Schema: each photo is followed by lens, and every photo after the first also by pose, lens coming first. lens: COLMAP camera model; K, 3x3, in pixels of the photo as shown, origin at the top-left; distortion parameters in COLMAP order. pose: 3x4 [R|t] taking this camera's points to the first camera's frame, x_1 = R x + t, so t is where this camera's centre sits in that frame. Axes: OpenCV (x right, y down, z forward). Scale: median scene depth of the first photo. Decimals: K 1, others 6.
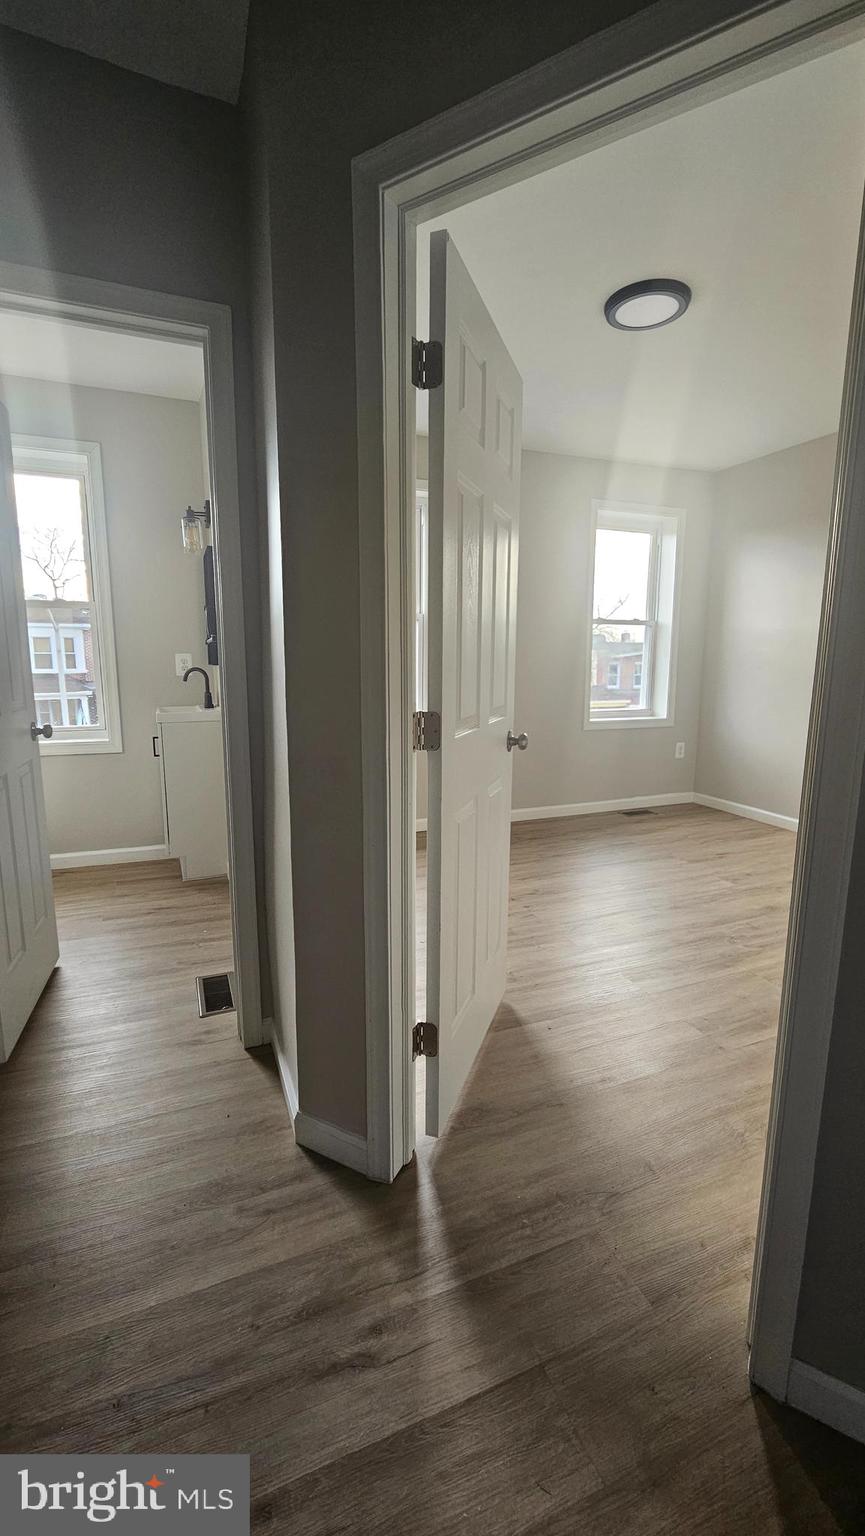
lens RADIAL K [[637.3, 0, 434.4], [0, 637.3, 763.7], [0, 0, 1]] dist [0.008382, -0.000648]
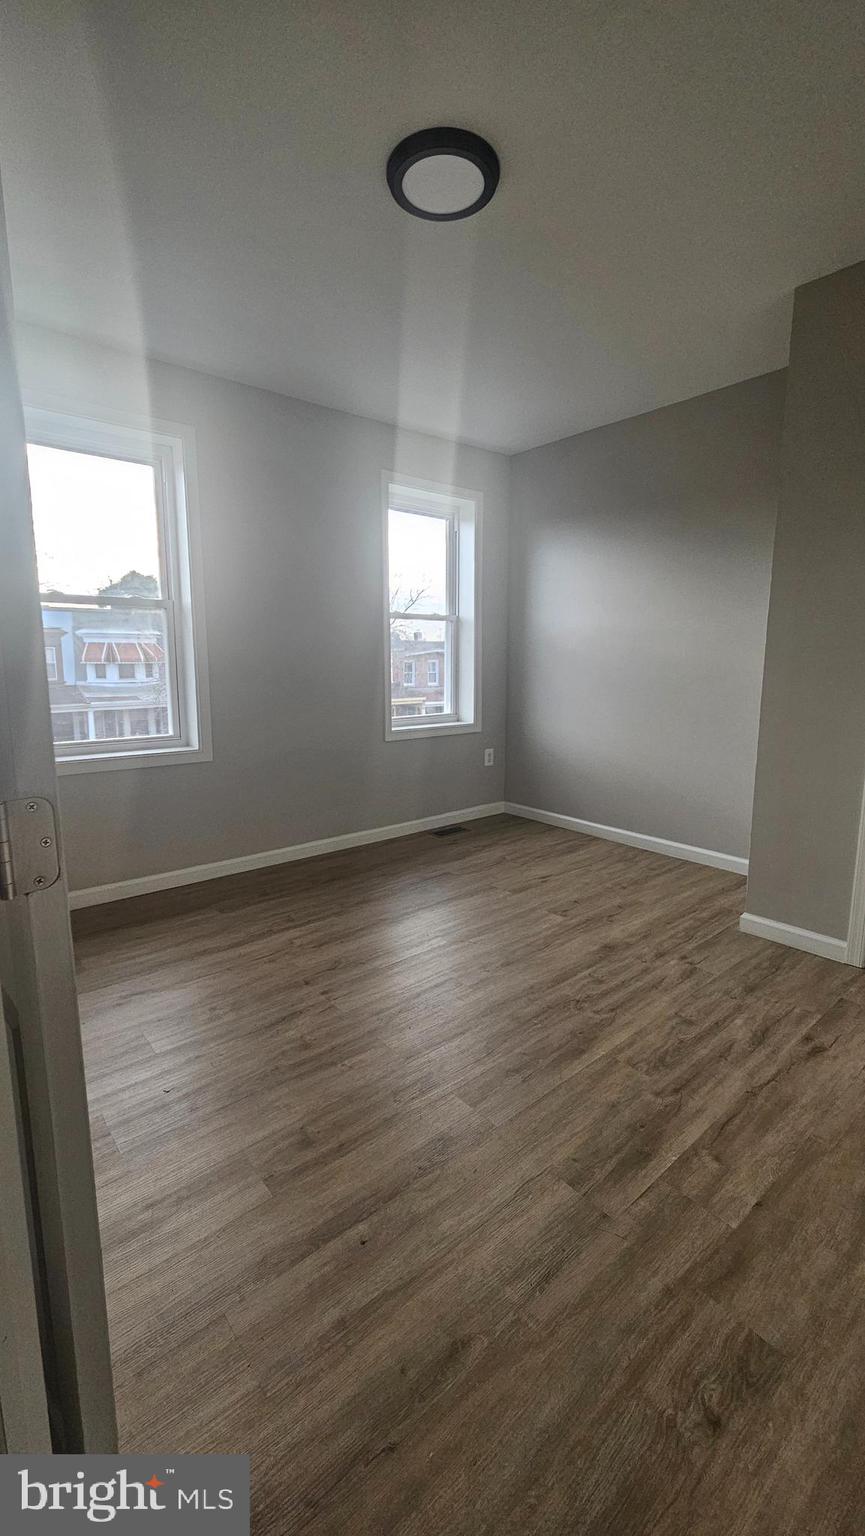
lens RADIAL K [[637.3, 0, 434.4], [0, 637.3, 763.7], [0, 0, 1]] dist [0.008382, -0.000648]
pose [[0.951655, -0.051602, 0.302803, 0.040722], [0.050611, 0.998656, 0.011123, -0.032840], [-0.302970, 0.004740, 0.952988, 0.187716]]
